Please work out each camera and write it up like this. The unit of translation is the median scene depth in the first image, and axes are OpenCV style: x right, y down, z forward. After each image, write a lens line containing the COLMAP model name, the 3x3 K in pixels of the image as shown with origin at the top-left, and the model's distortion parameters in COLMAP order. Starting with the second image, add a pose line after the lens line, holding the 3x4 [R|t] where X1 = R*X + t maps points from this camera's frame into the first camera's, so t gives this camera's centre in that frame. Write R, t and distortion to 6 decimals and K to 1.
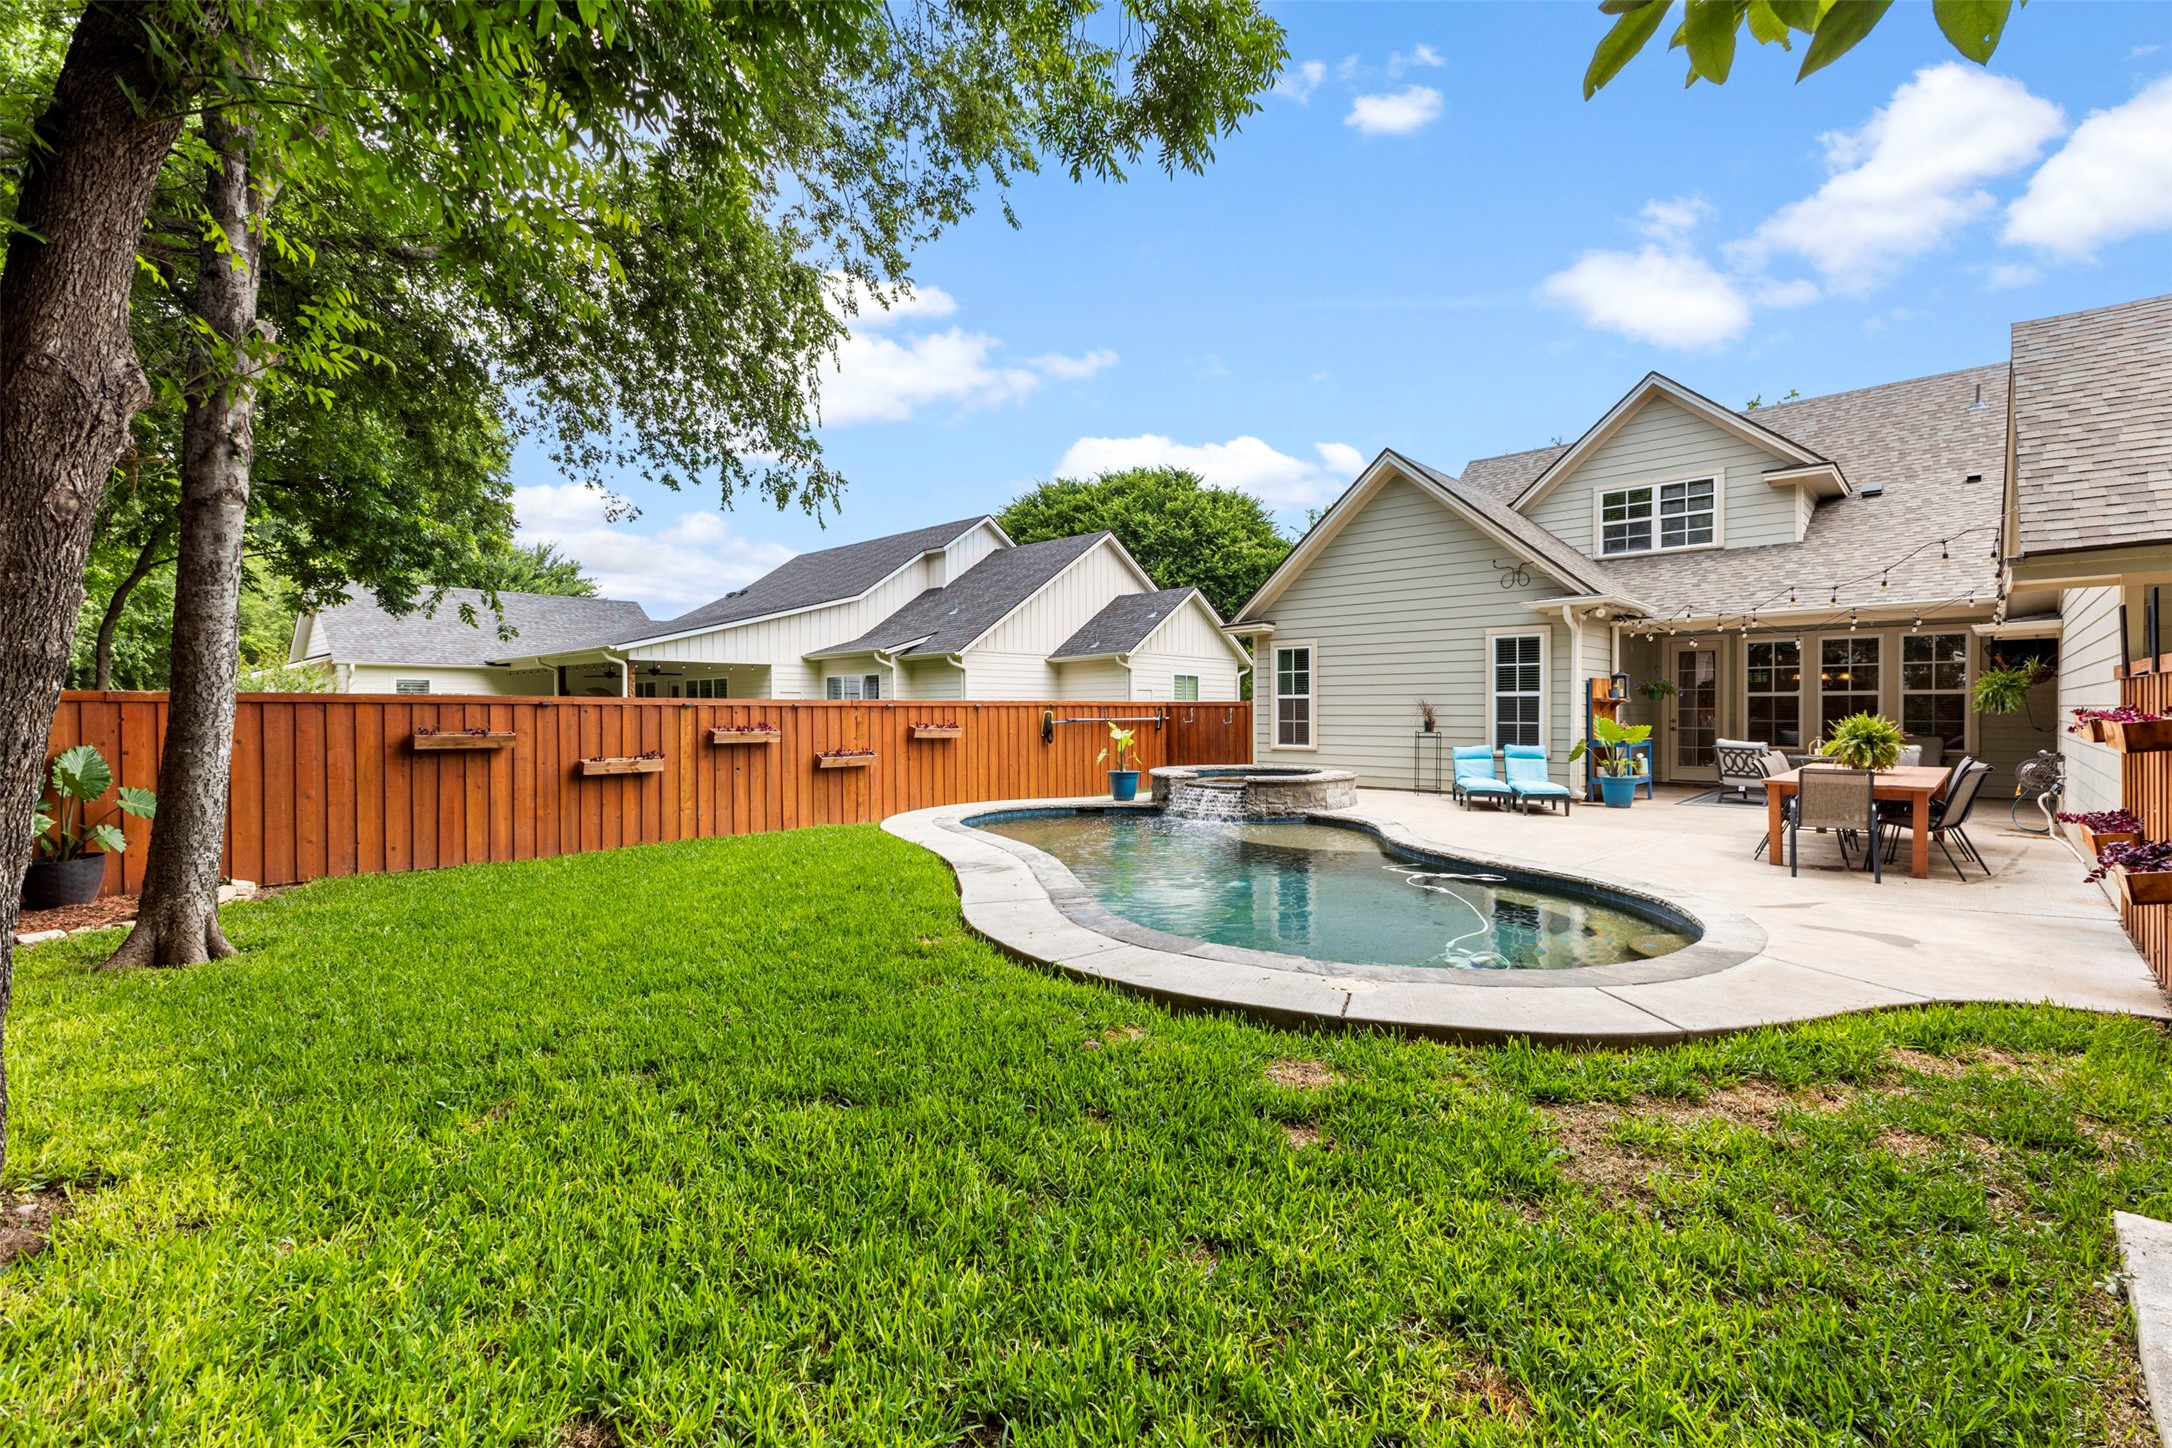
lens RADIAL K [[941.2, 0, 1086.4], [0, 941.2, 720.4], [0, 0, 1]] dist [0.008069, 0.000798]
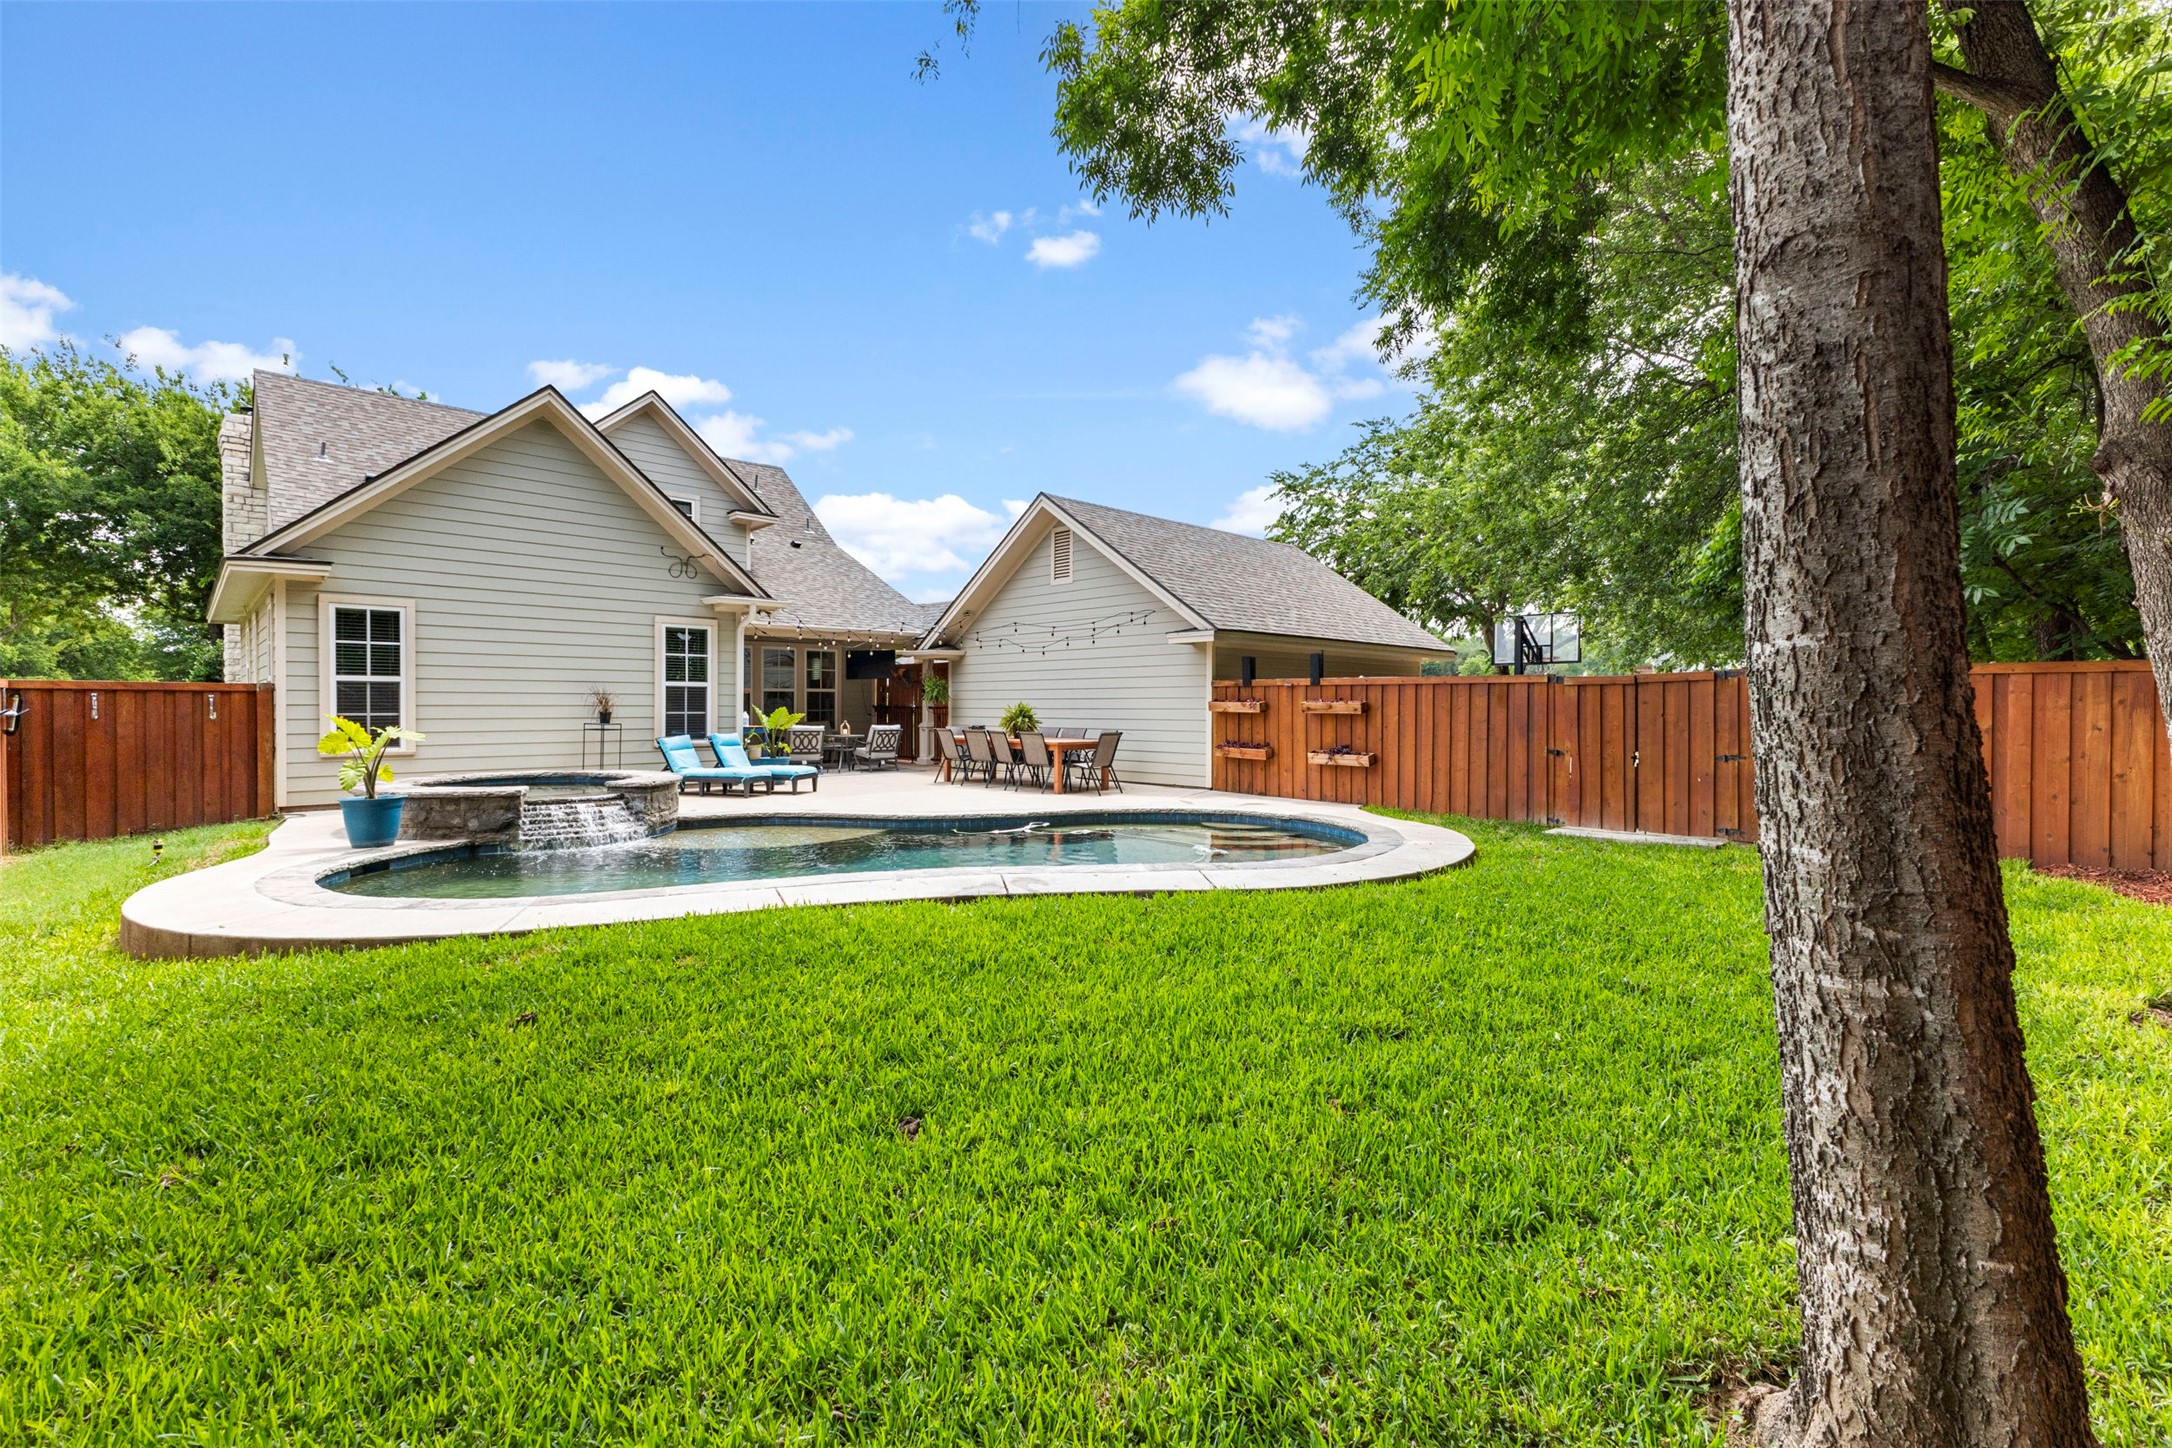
lens RADIAL K [[941.2, 0, 1088.1], [0, 941.2, 716.2], [0, 0, 1]] dist [0.008069, 0.000798]
pose [[0.044214, -0.007590, 0.998993, -0.474834], [0.011262, 0.999911, 0.007099, 0.003700], [-0.998959, 0.010937, 0.044295, 0.464898]]
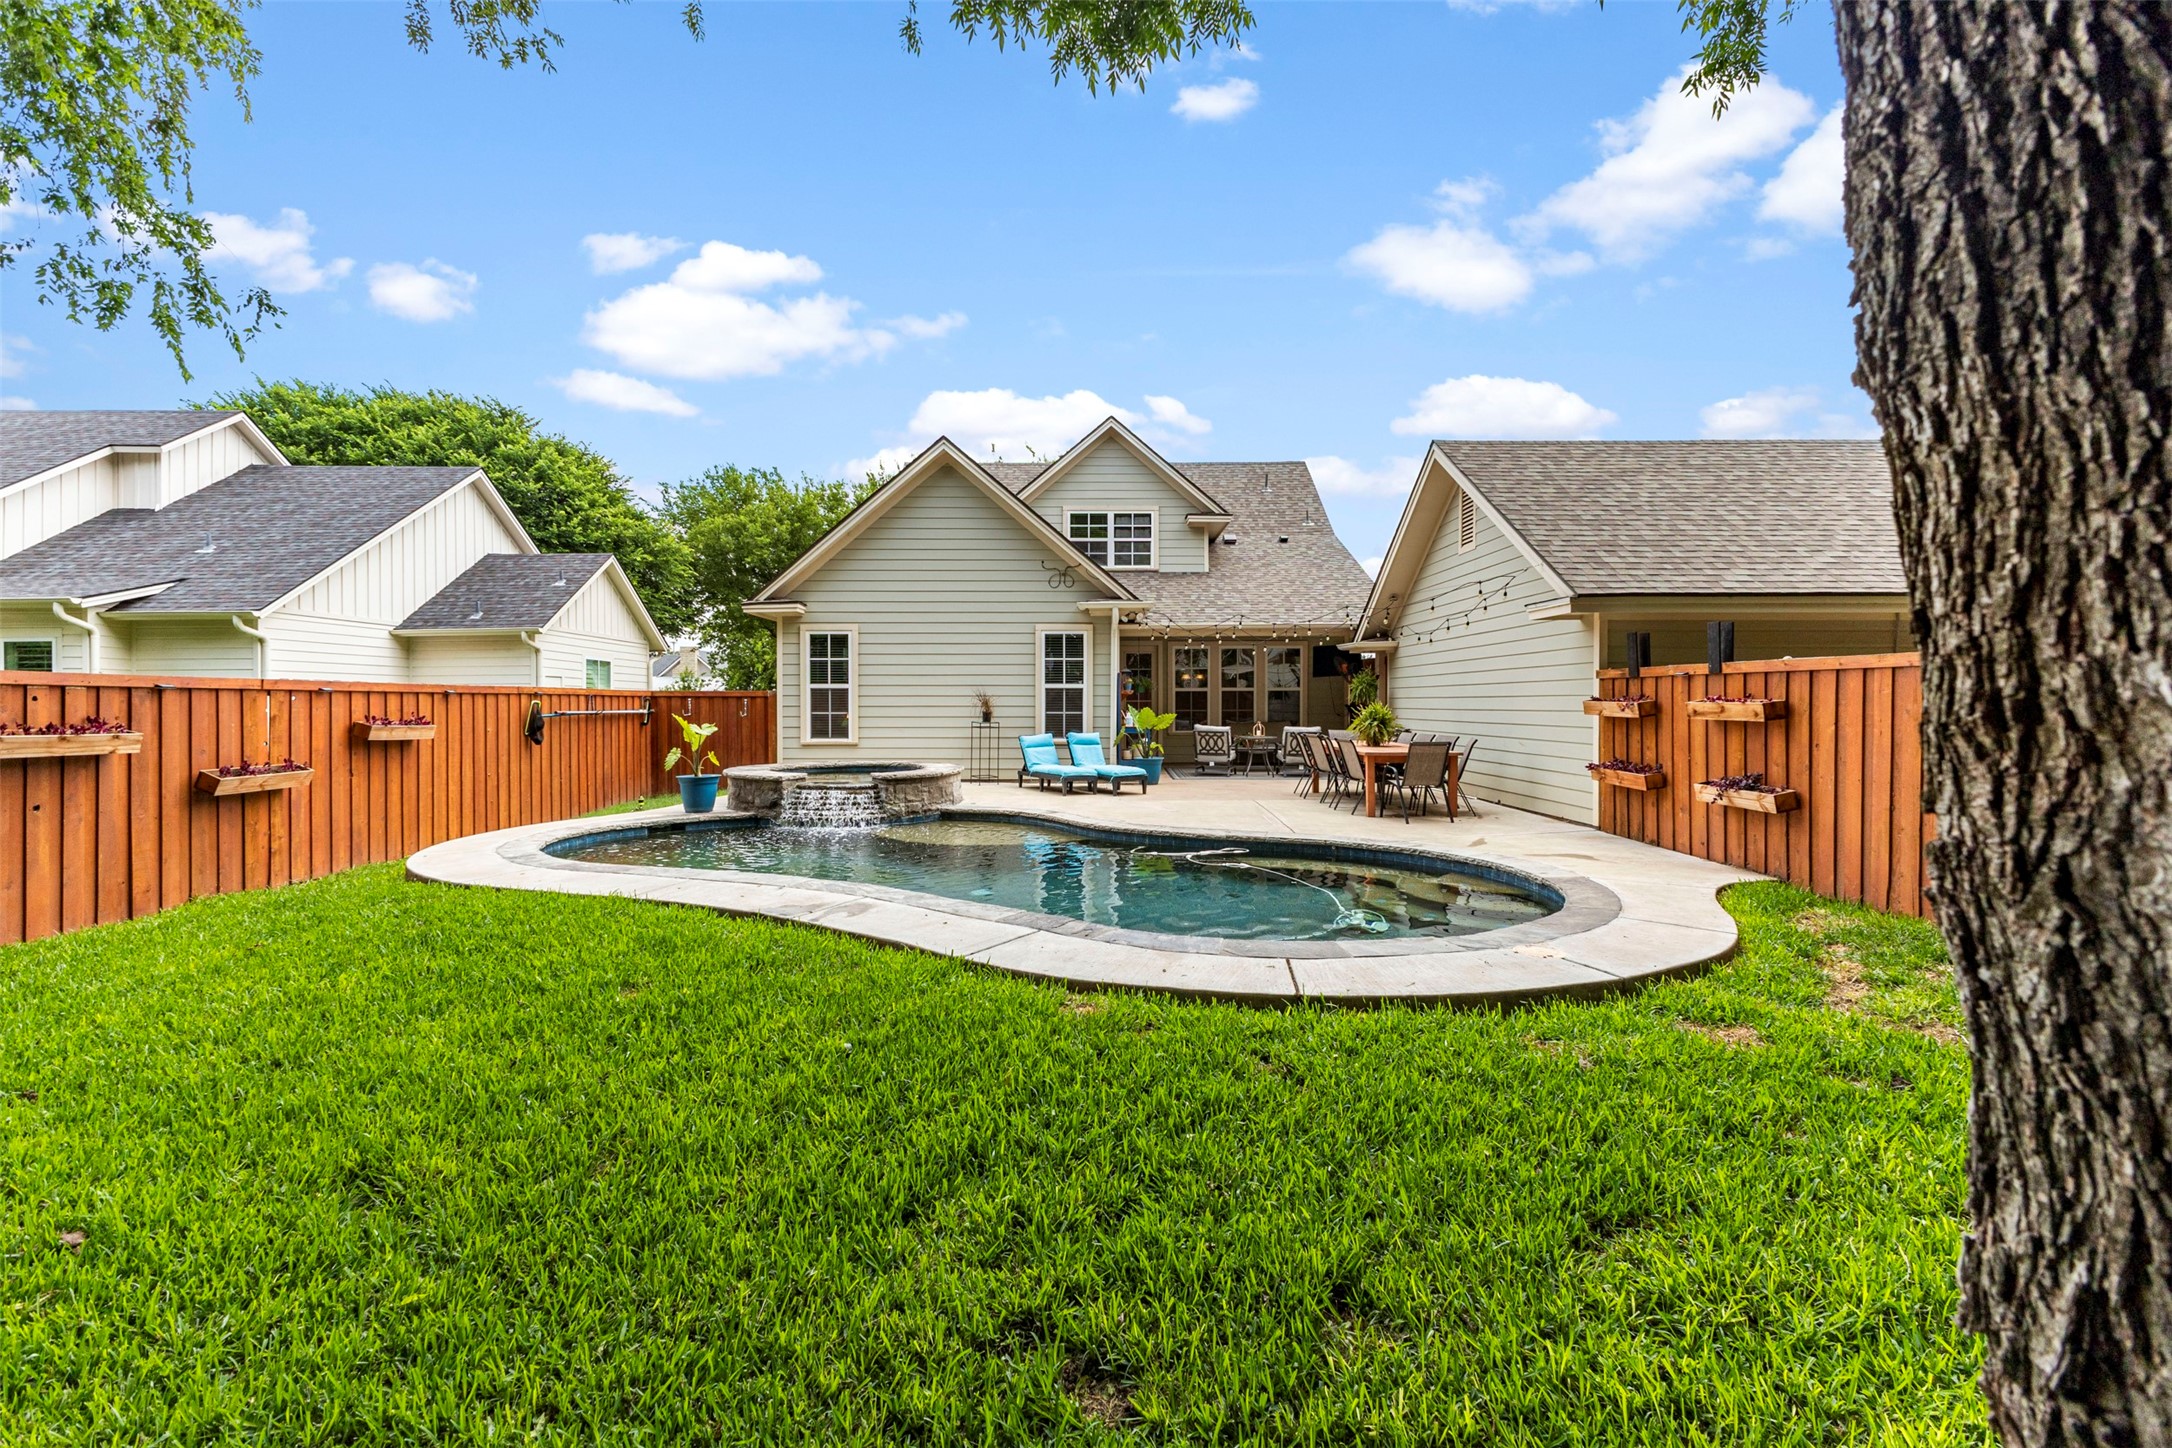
lens RADIAL K [[941.2, 0, 1086.2], [0, 941.2, 706.5], [0, 0, 1]] dist [0.008069, 0.000798]
pose [[0.725585, -0.000145, 0.688132, -0.240930], [0.007185, 0.999947, -0.007366, 0.003331], [-0.688095, 0.010289, 0.725548, 0.172470]]
